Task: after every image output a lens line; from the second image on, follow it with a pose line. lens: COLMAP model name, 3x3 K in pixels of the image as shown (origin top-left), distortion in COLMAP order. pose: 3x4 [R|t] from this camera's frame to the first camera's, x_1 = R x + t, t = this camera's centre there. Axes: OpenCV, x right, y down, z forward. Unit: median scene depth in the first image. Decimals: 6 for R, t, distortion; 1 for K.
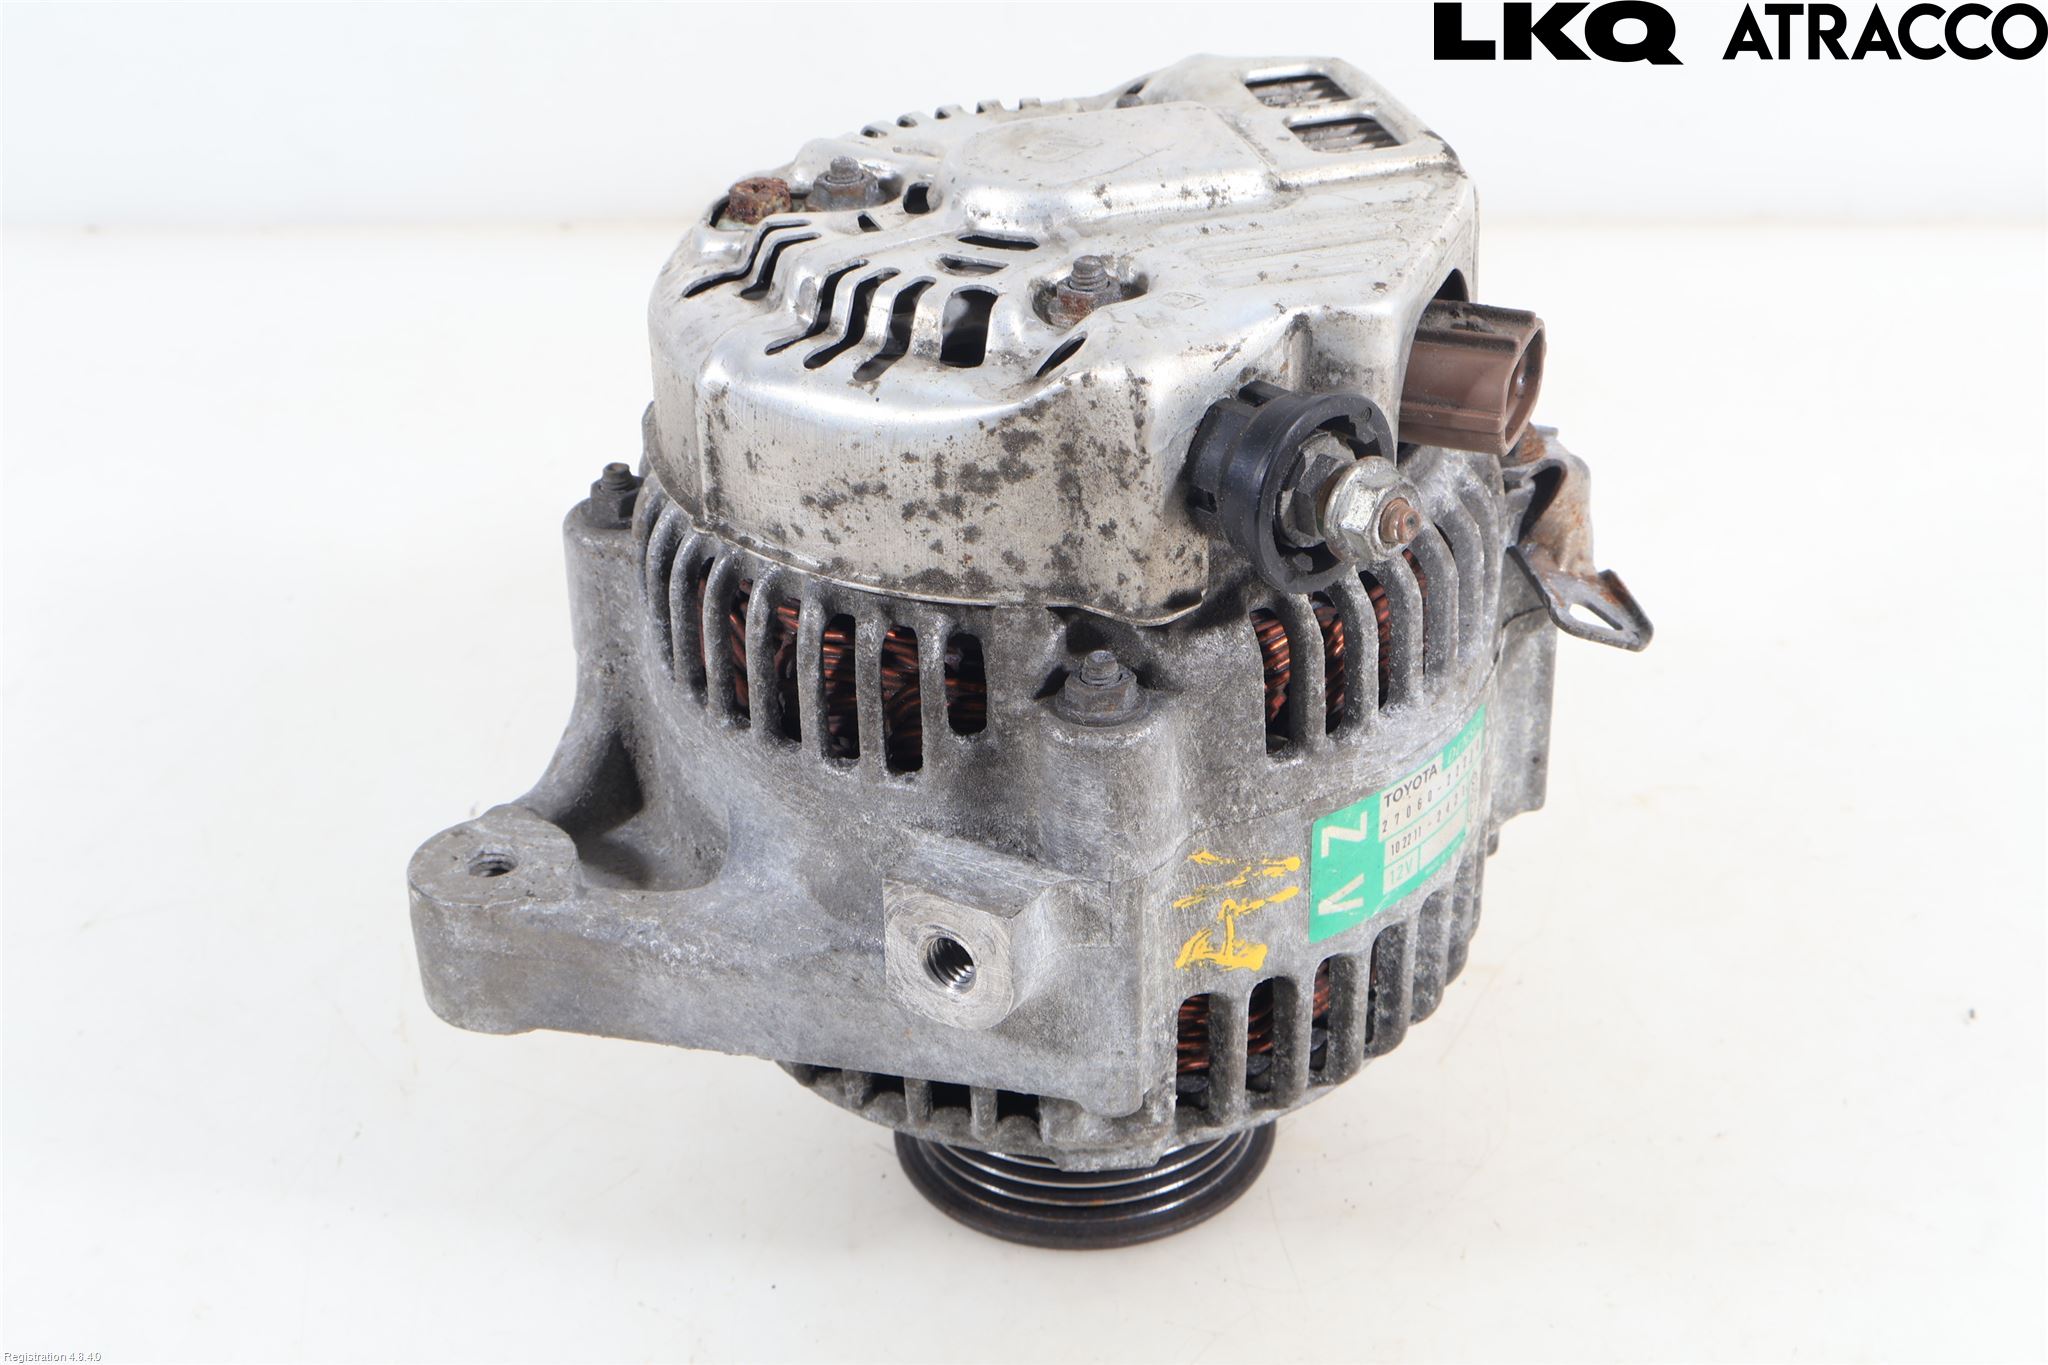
lens RADIAL K [[3043.6, 0, 1024.0], [0, 3043.6, 682.5], [0, 0, 1]] dist [0.004795, -0.001261]
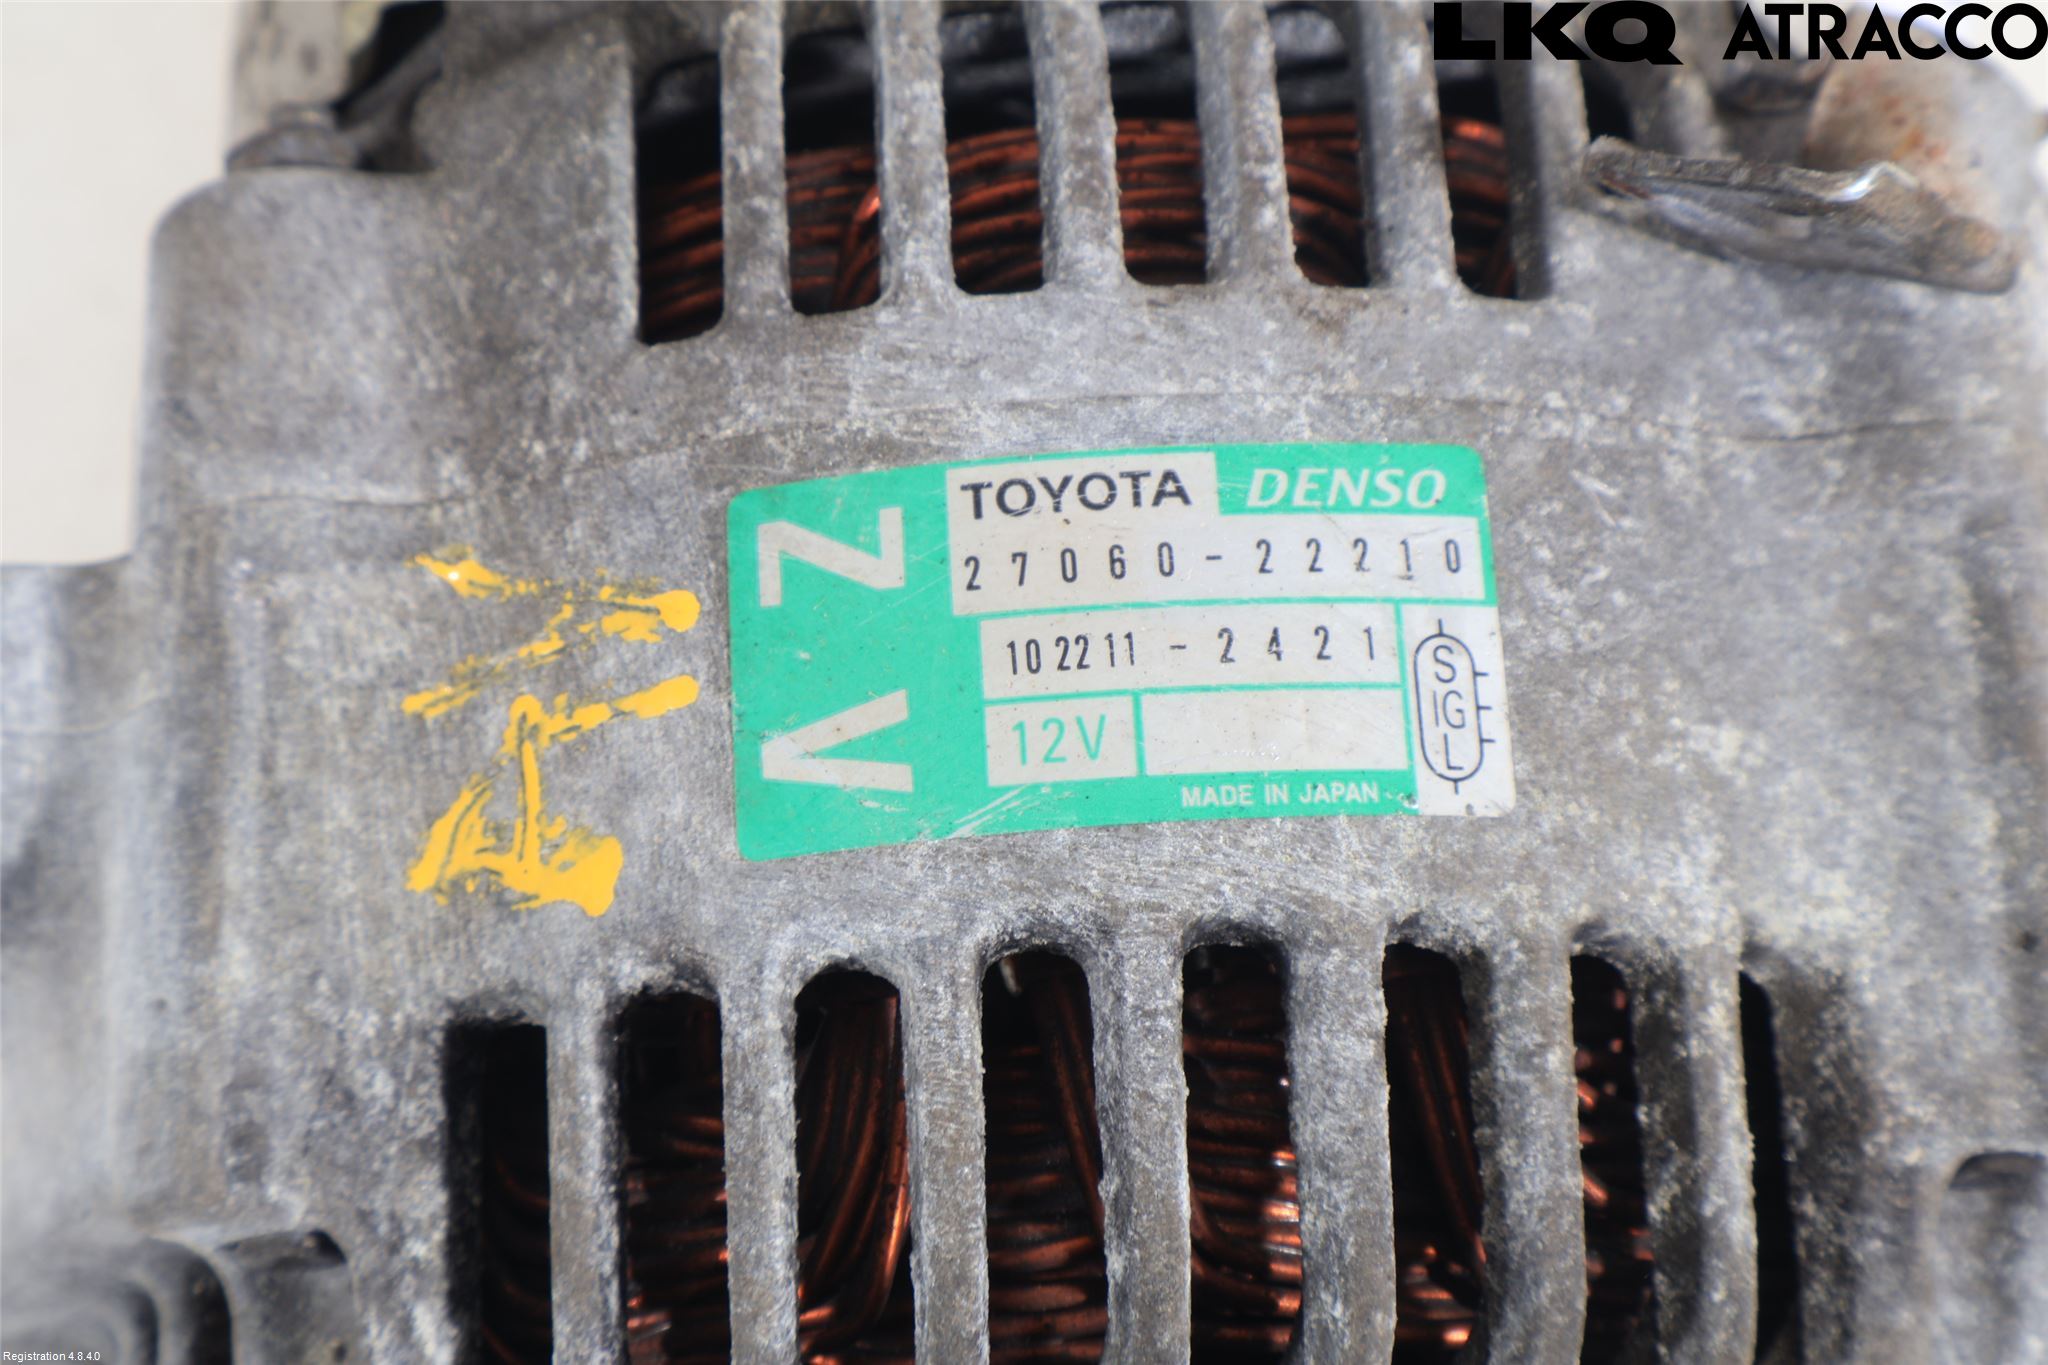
lens RADIAL K [[4287.5, 0, 1024.0], [0, 4287.5, 682.5], [0, 0, 1]] dist [0.015128, 0.065067]
pose [[0.665551, -0.236470, -0.707901, 0.507292], [-0.346350, 0.742314, -0.573596, 0.368445], [0.661123, 0.626939, 0.412147, 0.807084]]
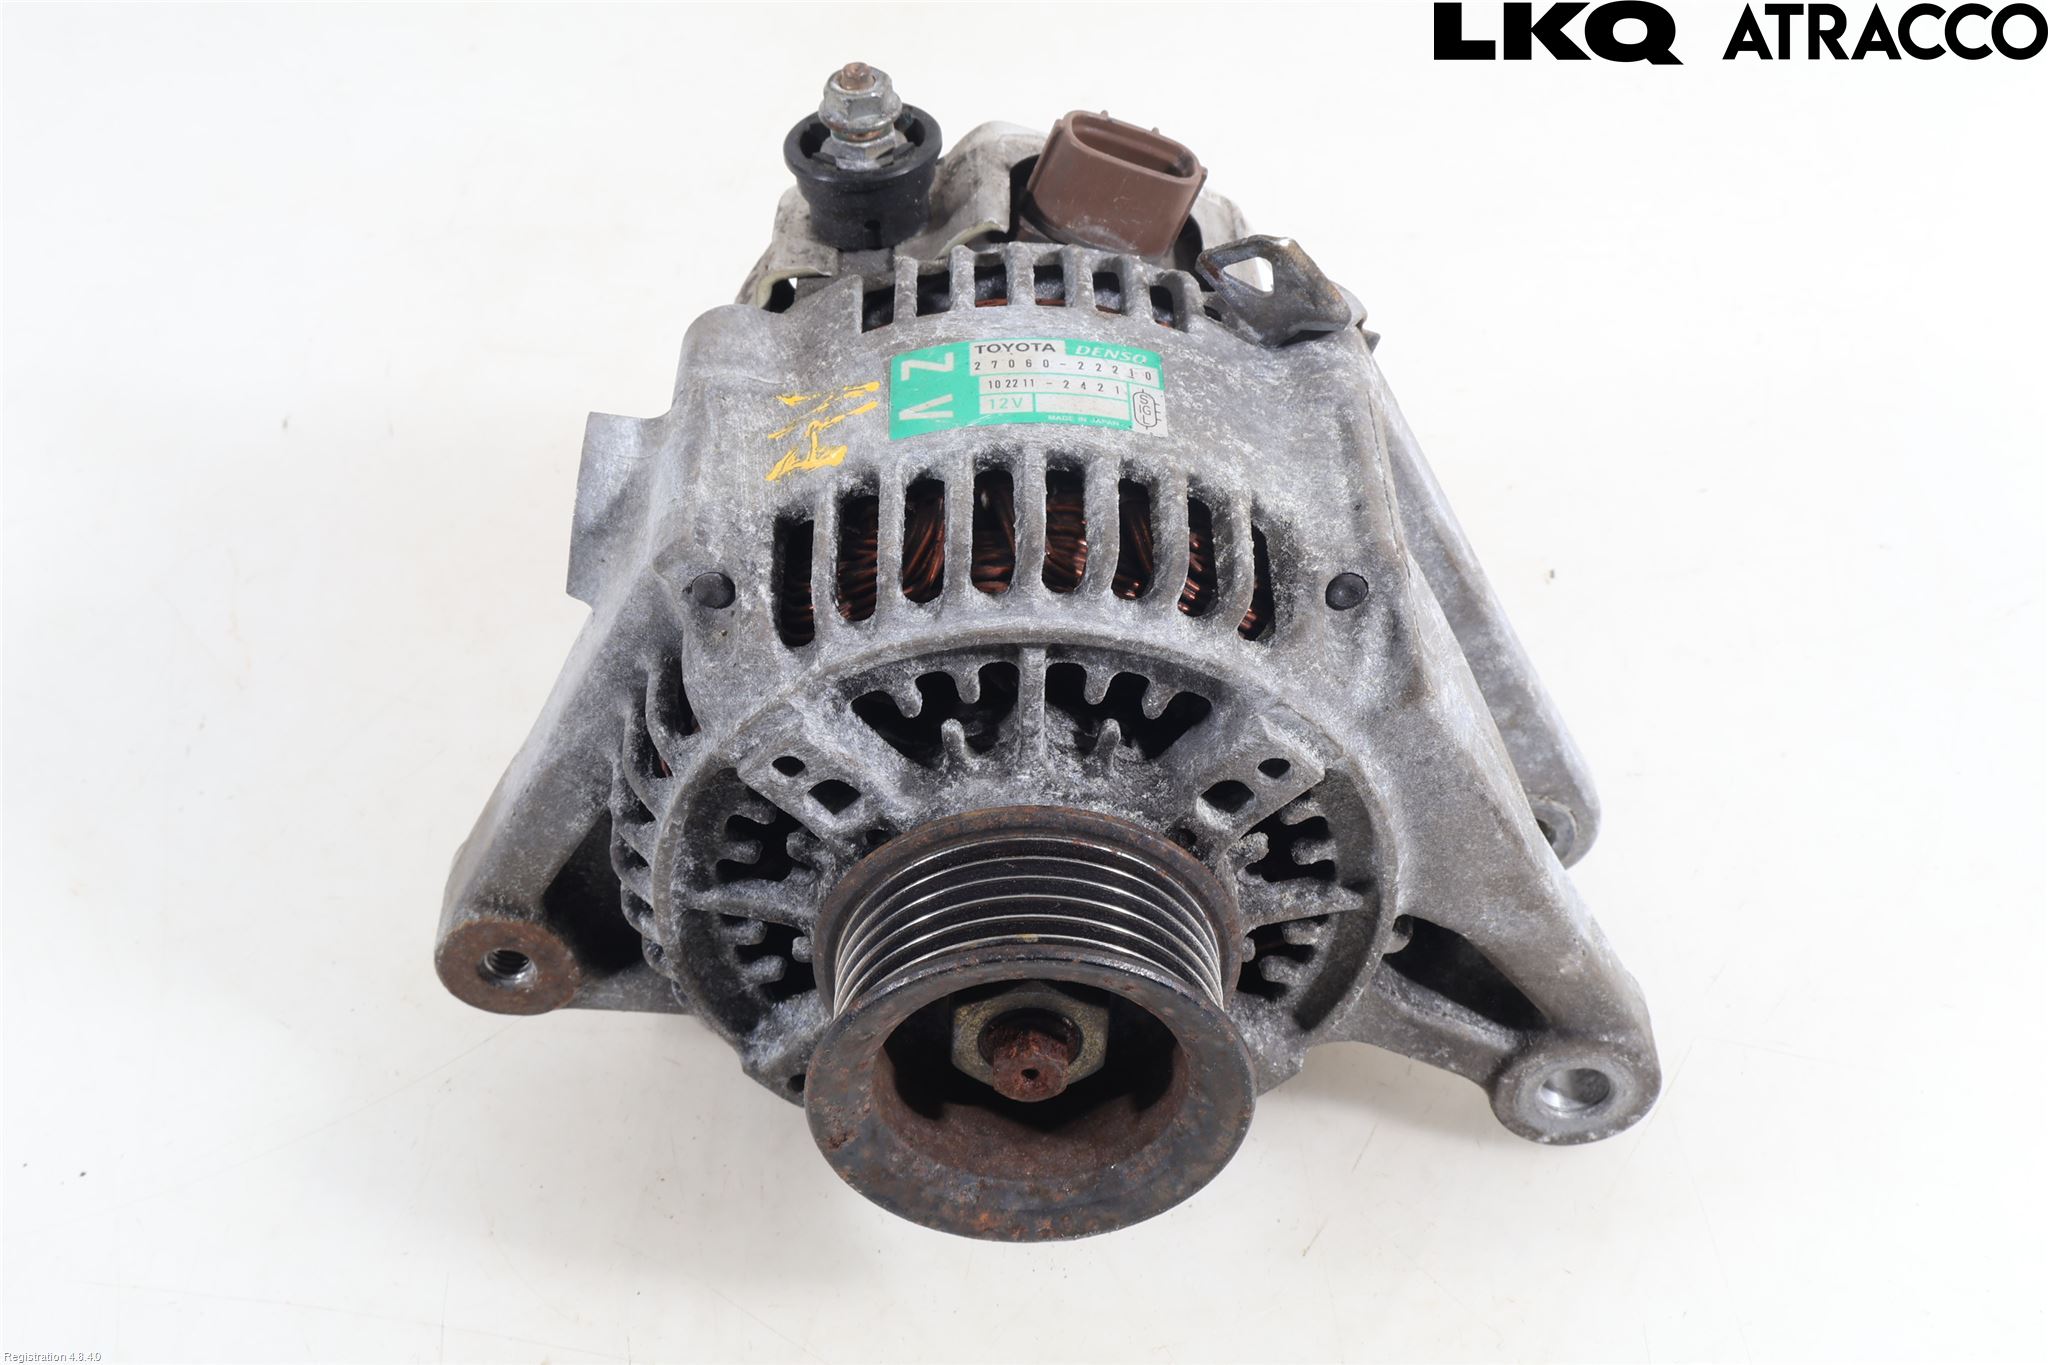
lens RADIAL K [[2801.6, 0, 1024.0], [0, 2801.6, 682.5], [0, 0, 1]] dist [0.007329, 0.002672]
pose [[0.678824, -0.528499, -0.509791, 0.584644], [-0.368653, 0.355134, -0.859055, 0.946066], [0.635053, 0.771083, 0.046241, 1.070198]]
